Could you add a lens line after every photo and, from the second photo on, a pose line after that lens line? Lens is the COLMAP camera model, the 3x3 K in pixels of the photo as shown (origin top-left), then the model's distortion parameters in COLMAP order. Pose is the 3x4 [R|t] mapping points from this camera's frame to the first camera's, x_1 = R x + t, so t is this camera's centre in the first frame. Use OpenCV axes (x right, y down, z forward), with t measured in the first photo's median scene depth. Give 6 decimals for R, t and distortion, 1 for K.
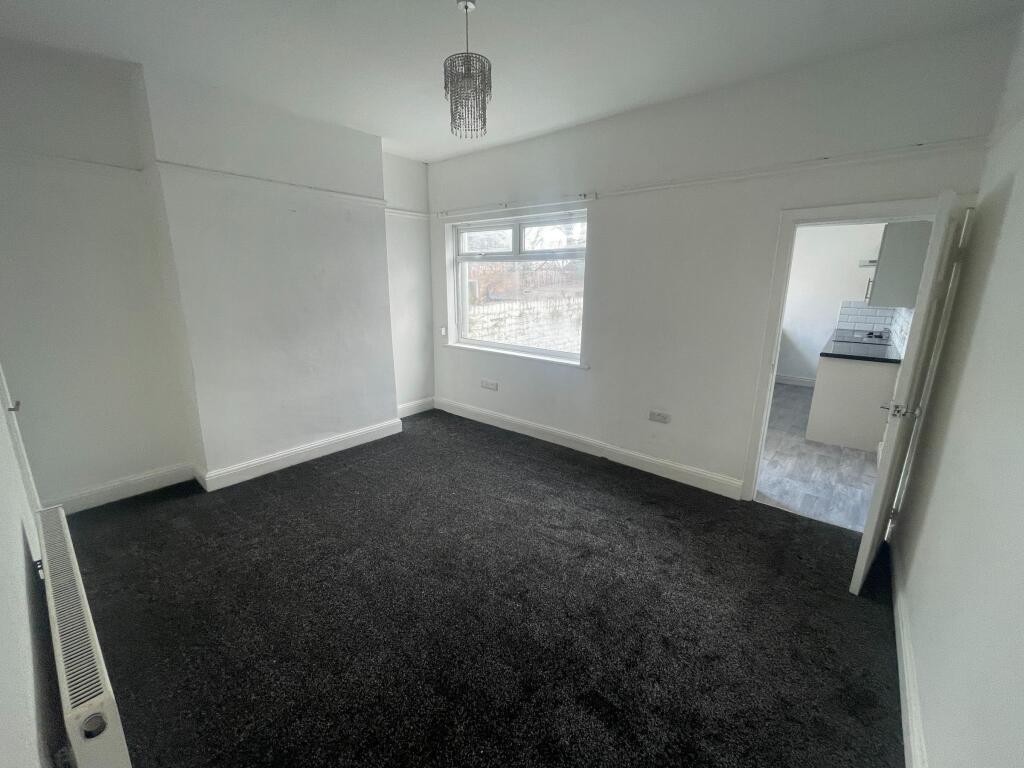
lens RADIAL K [[415.5, 0, 509.7], [0, 415.5, 378.6], [0, 0, 1]] dist [0.002190, 0.000273]
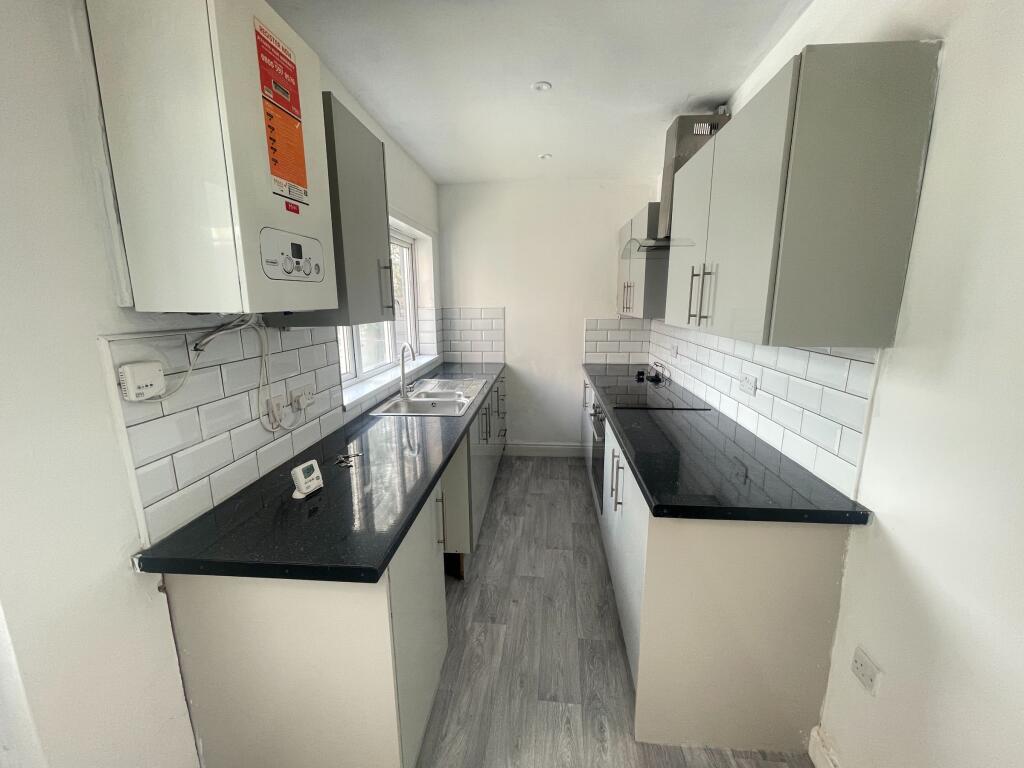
lens RADIAL K [[415.5, 0, 508.5], [0, 415.5, 381.6], [0, 0, 1]] dist [0.002190, 0.000273]
pose [[0.822081, -0.117875, 0.557035, 0.422405], [0.136618, 0.990591, 0.007997, -0.142160], [-0.552737, 0.069527, 0.830451, 0.679226]]
